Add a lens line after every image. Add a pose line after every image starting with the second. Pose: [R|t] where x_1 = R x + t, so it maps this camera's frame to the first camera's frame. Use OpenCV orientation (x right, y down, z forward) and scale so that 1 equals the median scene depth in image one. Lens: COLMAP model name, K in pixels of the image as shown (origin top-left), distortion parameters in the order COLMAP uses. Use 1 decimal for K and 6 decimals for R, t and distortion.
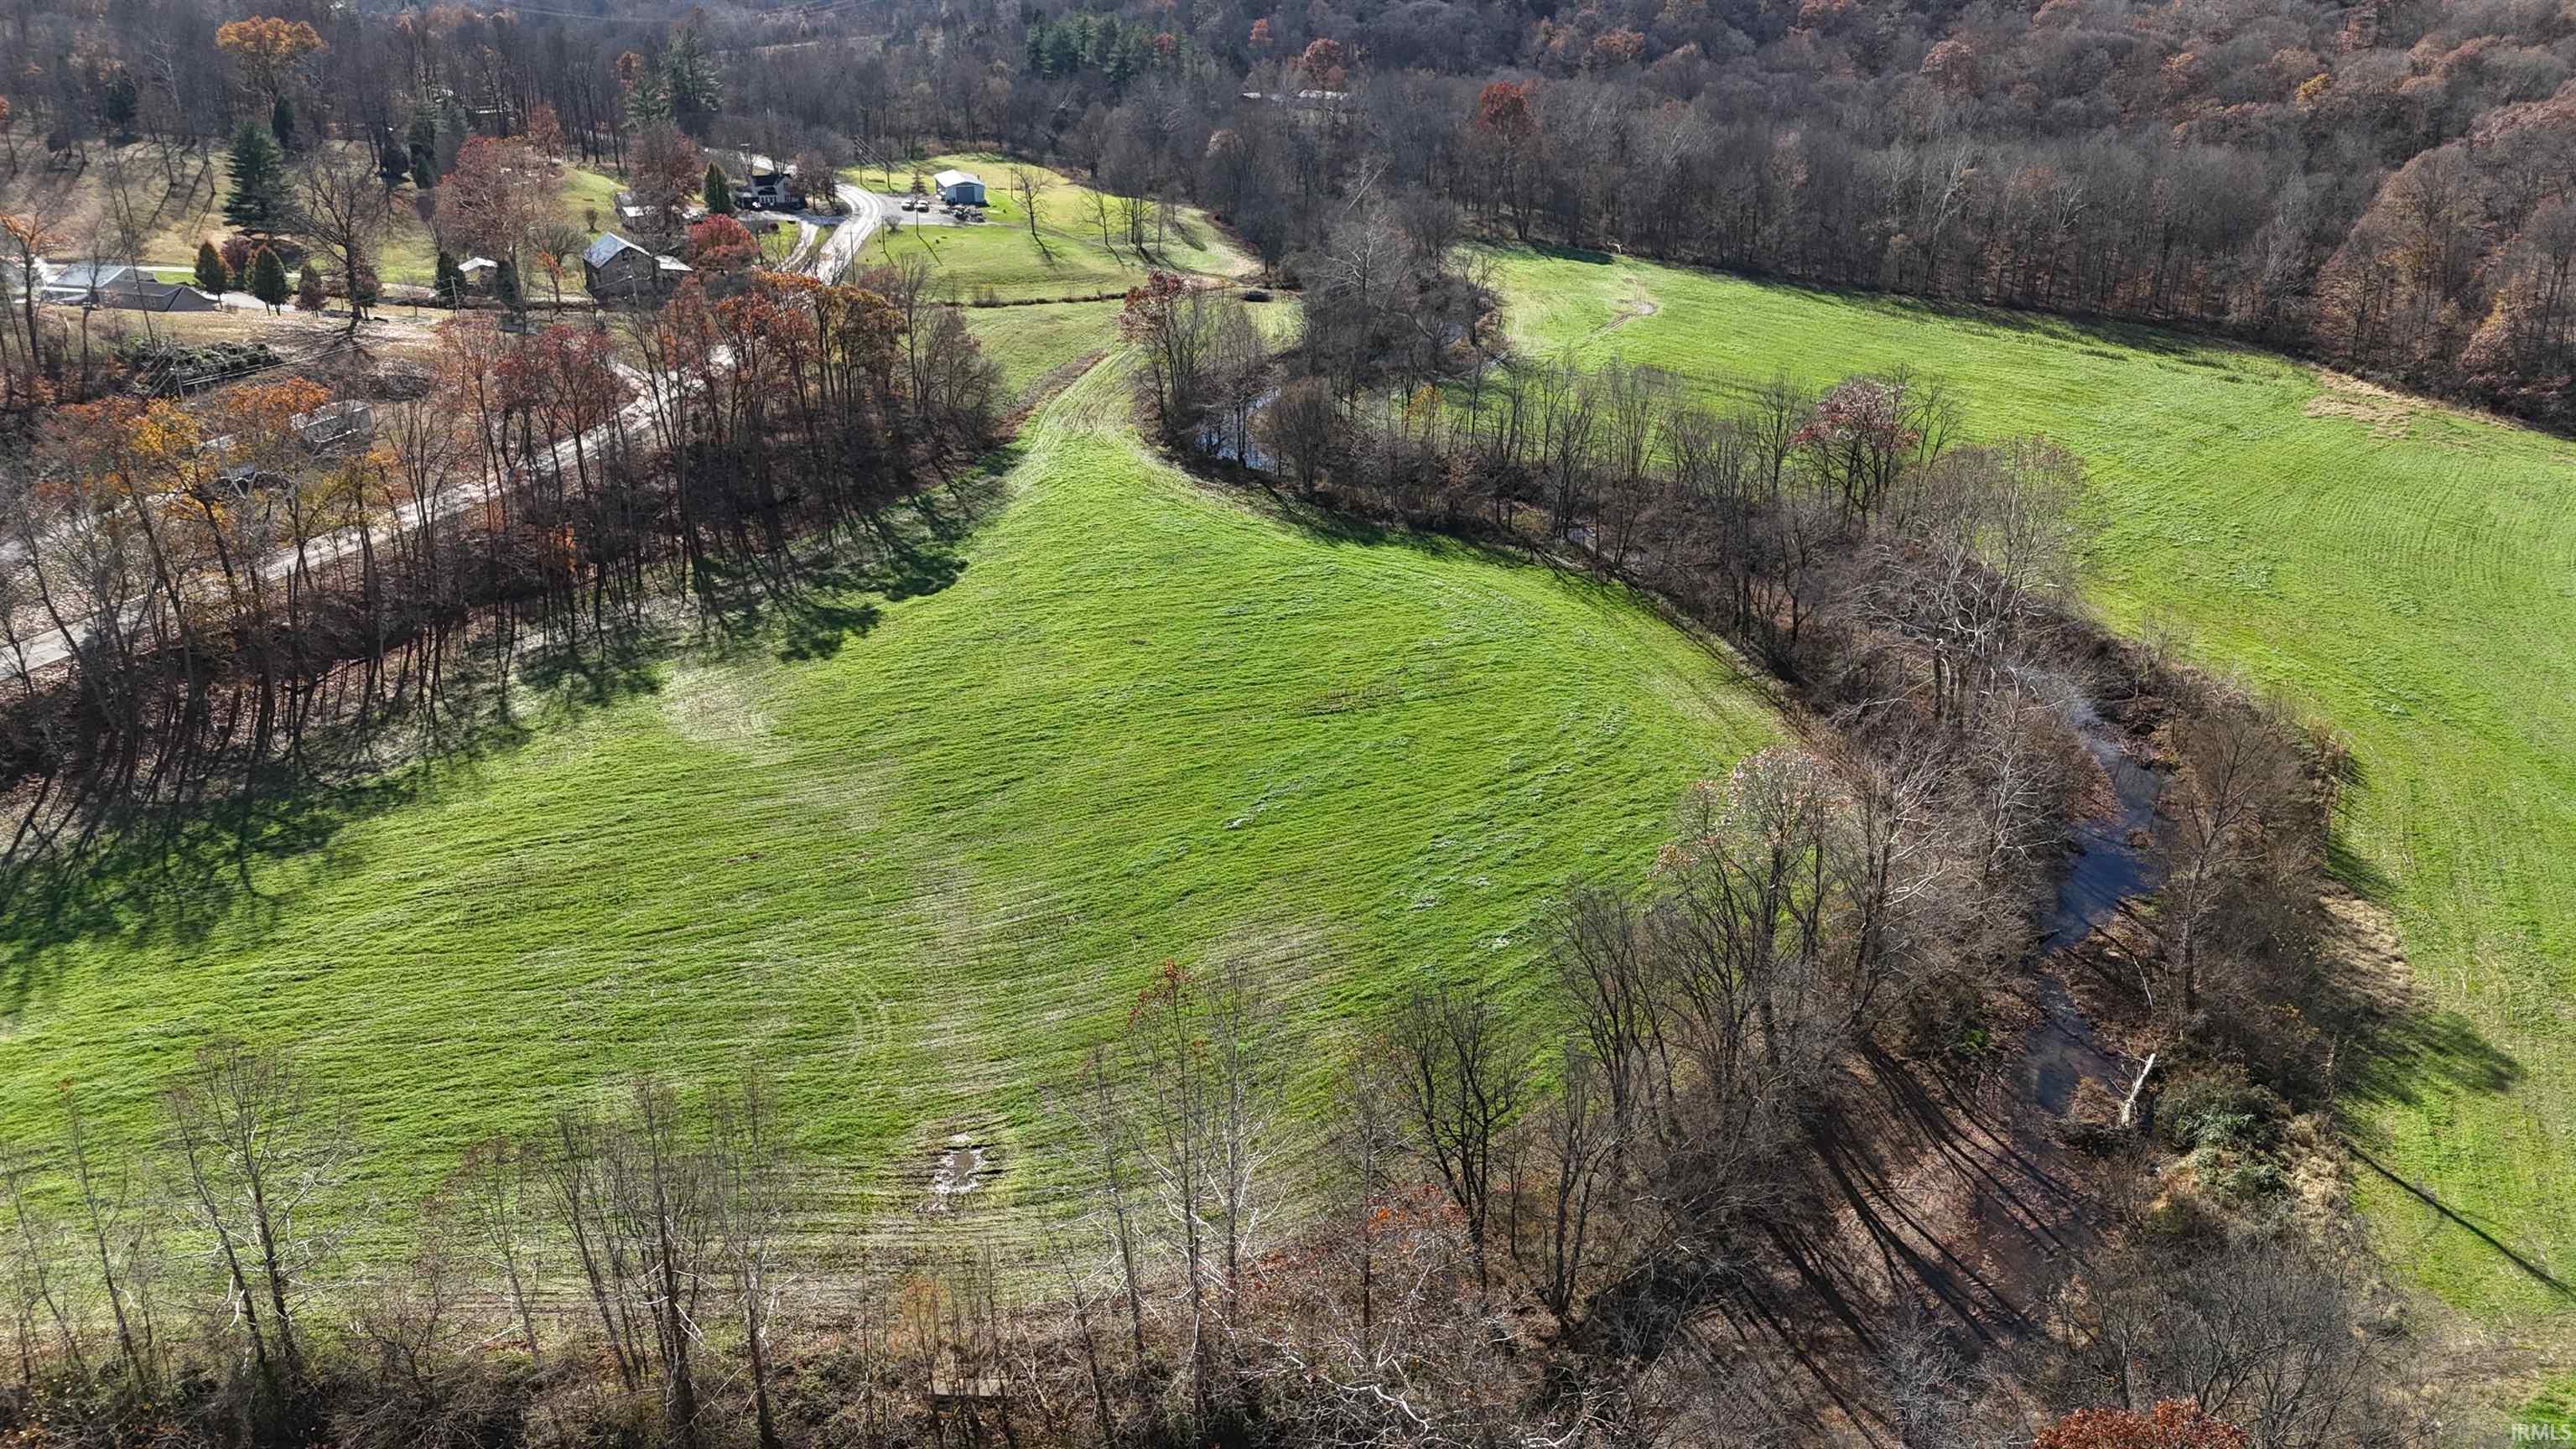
lens RADIAL K [[1870.1, 0, 1288.0], [0, 1870.1, 724.5], [0, 0, 1]] dist [0.059512, -0.046011]
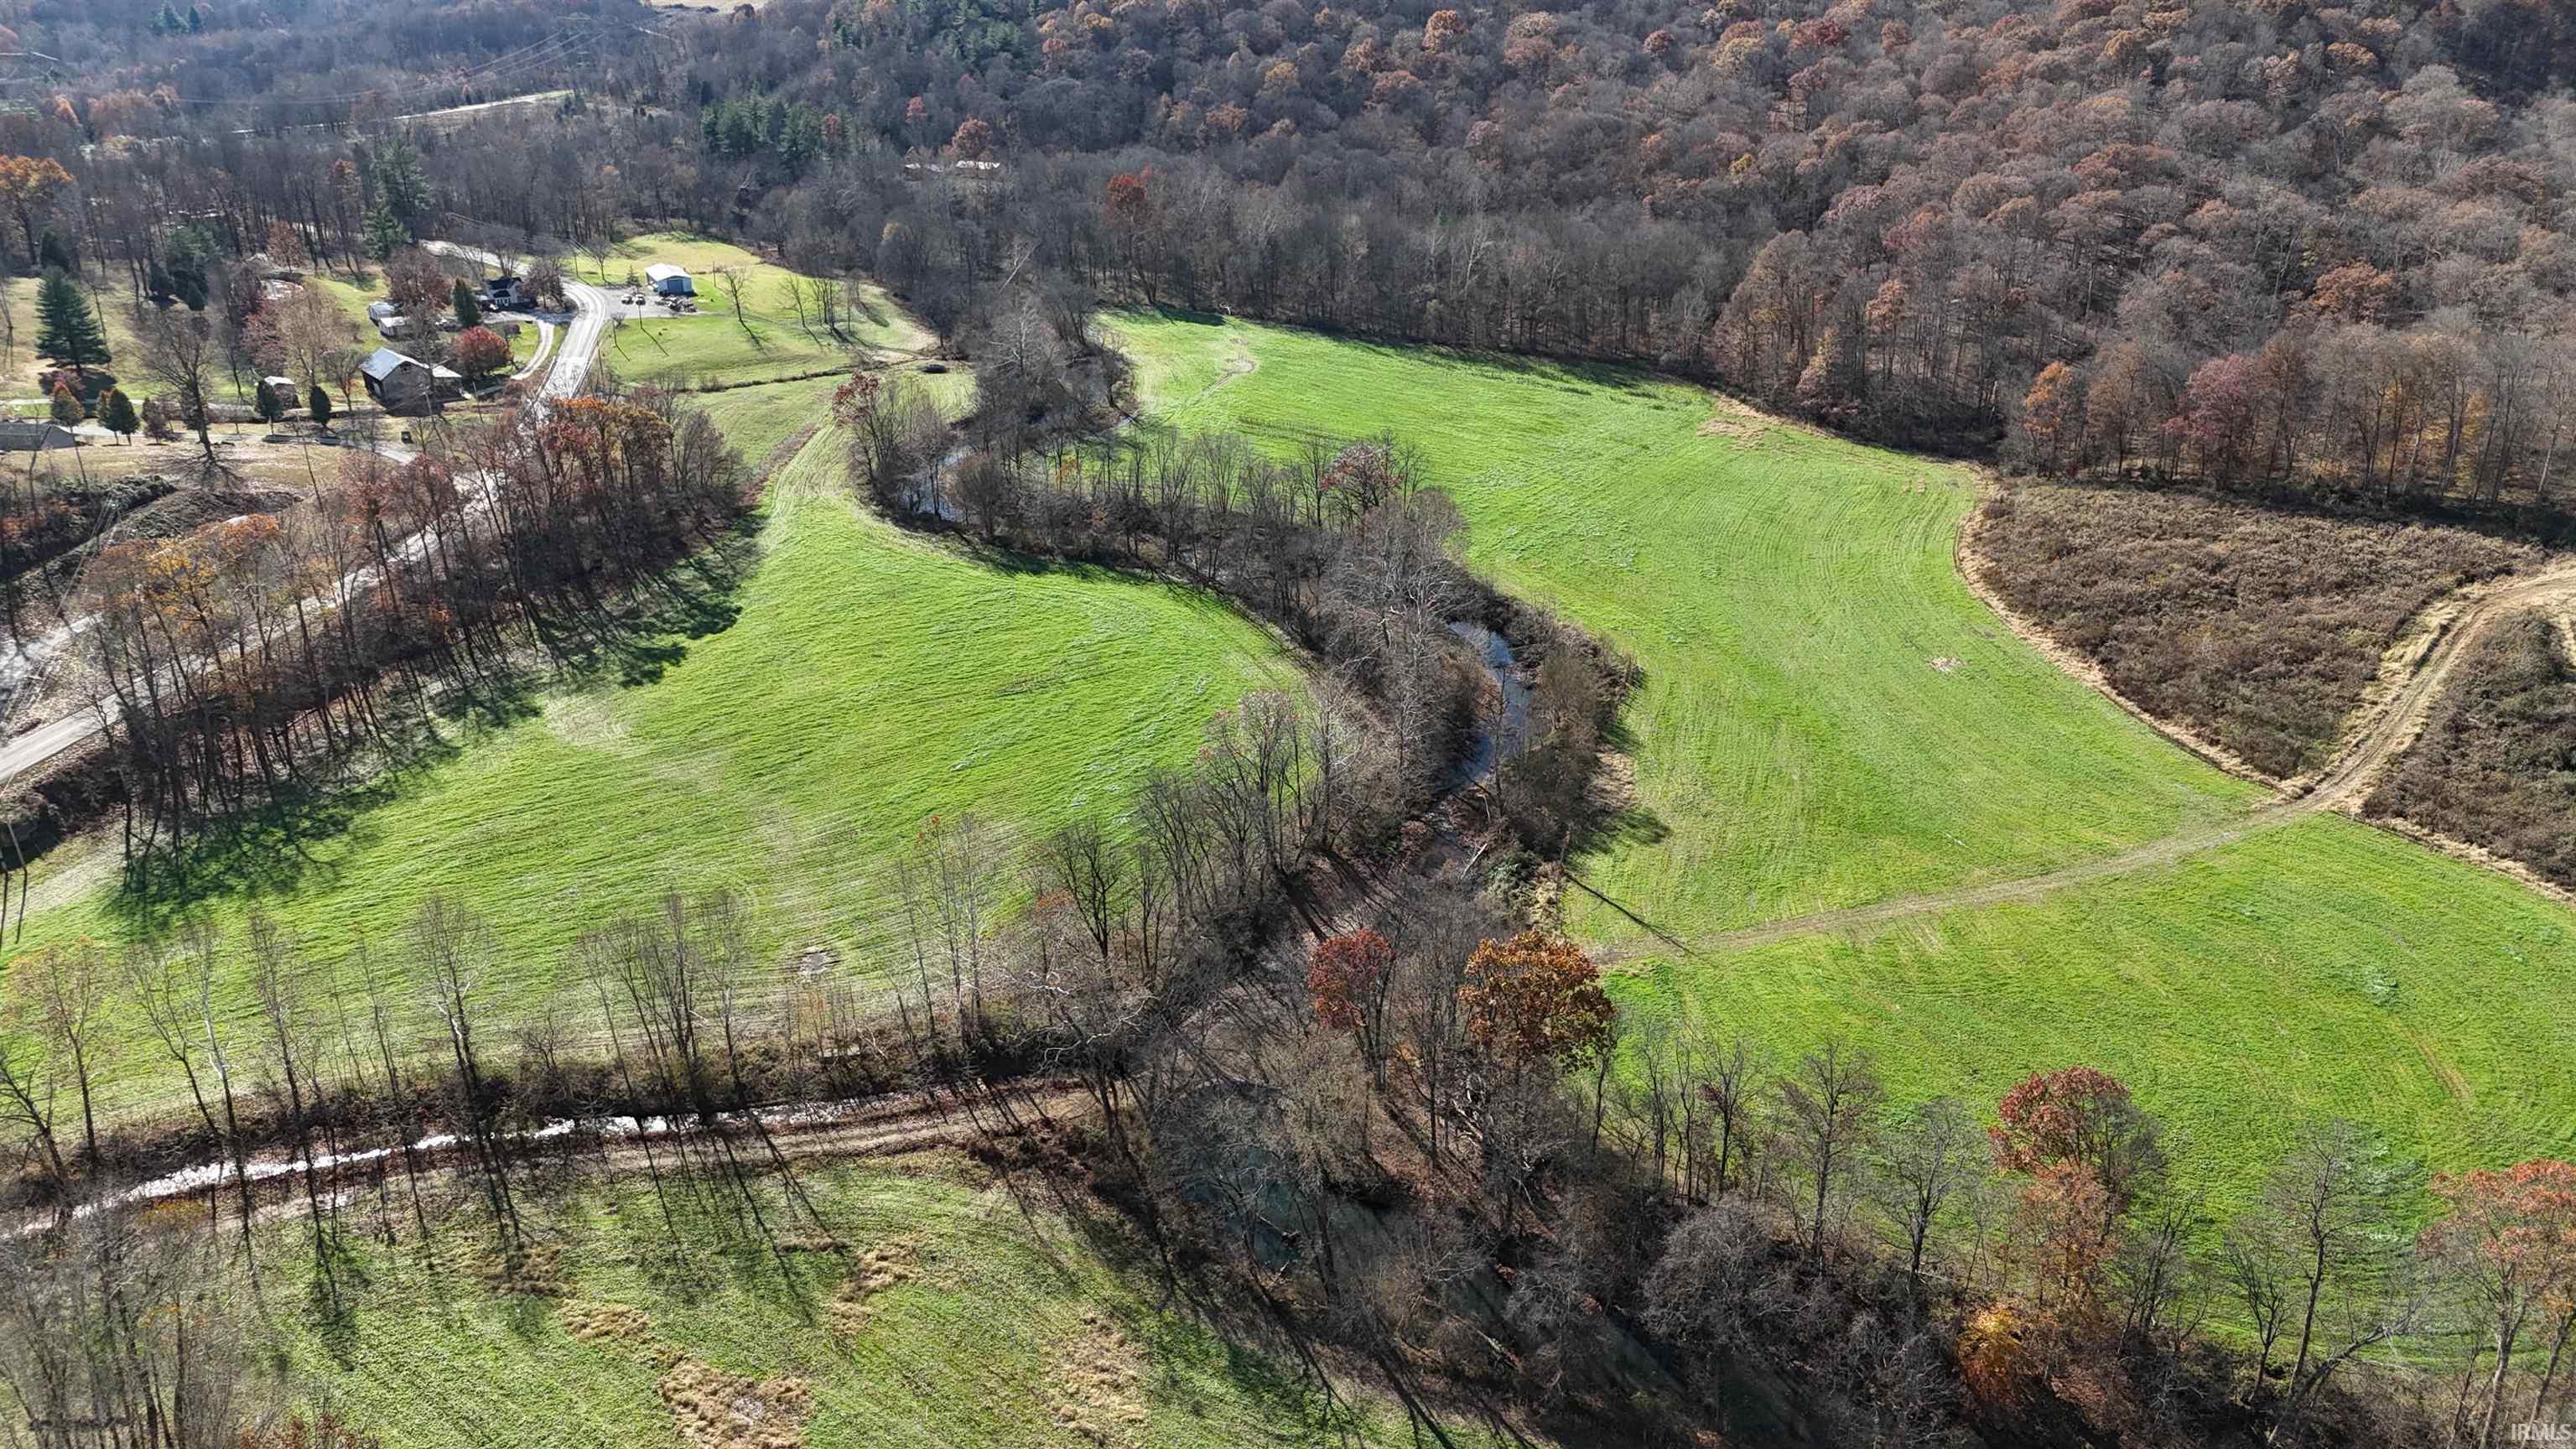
lens RADIAL K [[1864.8, 0, 1288.0], [0, 1864.8, 724.5], [0, 0, 1]] dist [0.095771, -0.128727]
pose [[0.984894, -0.080104, 0.153514, 0.004667], [0.079224, 0.996786, 0.011852, 0.013631], [-0.153970, 0.000489, 0.988075, -0.391068]]
